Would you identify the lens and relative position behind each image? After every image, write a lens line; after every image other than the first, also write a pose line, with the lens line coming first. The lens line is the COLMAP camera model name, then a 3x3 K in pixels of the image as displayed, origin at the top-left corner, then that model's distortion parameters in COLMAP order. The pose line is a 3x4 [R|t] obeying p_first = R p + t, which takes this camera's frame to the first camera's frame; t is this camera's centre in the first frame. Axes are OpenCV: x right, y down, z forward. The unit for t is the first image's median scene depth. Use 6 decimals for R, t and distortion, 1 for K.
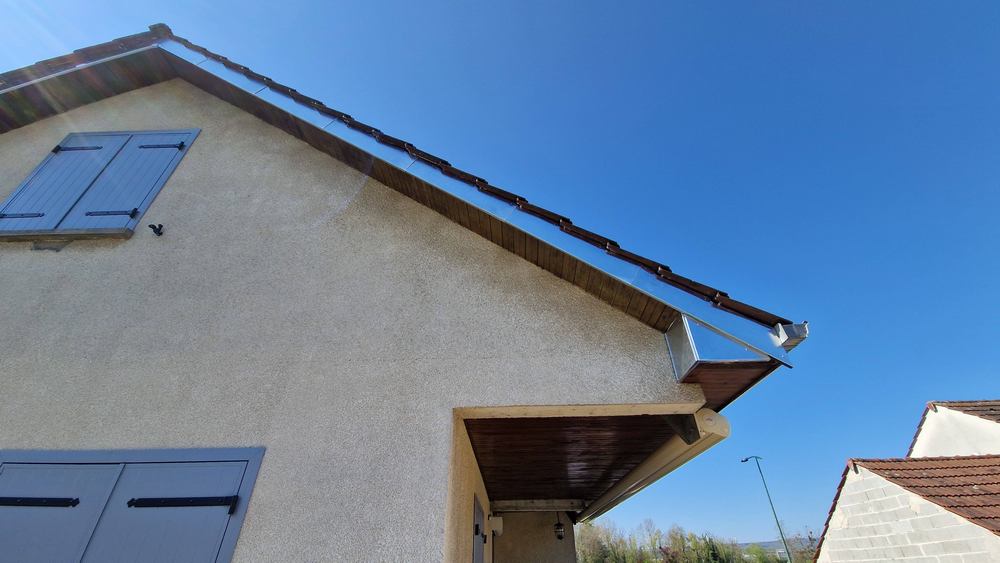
lens RADIAL K [[402.8, 0, 506.0], [0, 402.8, 280.1], [0, 0, 1]] dist [0.001669, 0.000023]
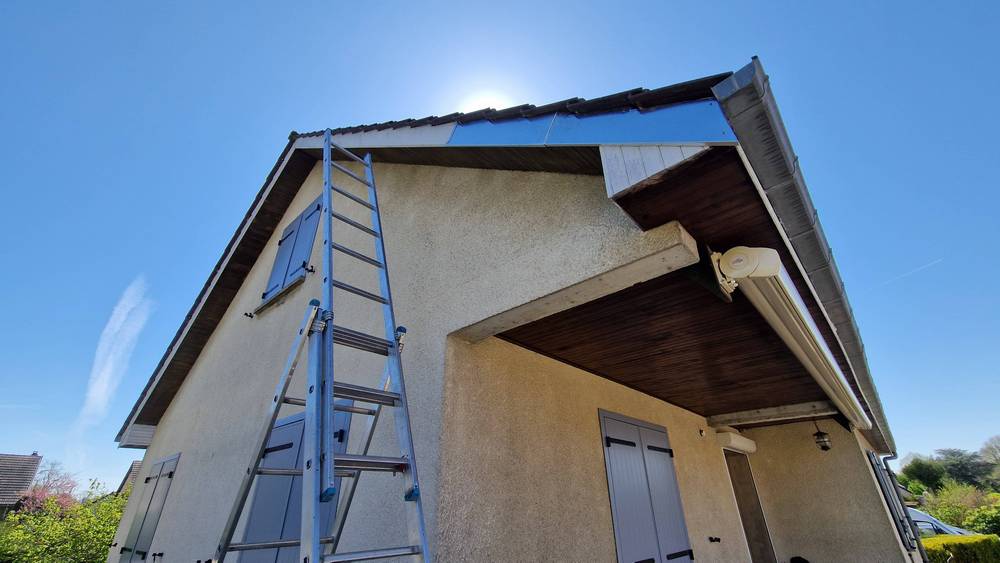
lens RADIAL K [[402.8, 0, 505.6], [0, 402.8, 282.1], [0, 0, 1]] dist [0.001669, 0.000023]
pose [[0.754616, -0.314442, -0.575918, 0.241364], [0.386737, 0.922184, 0.003237, 0.090271], [0.530085, -0.225172, 0.817501, 0.084957]]
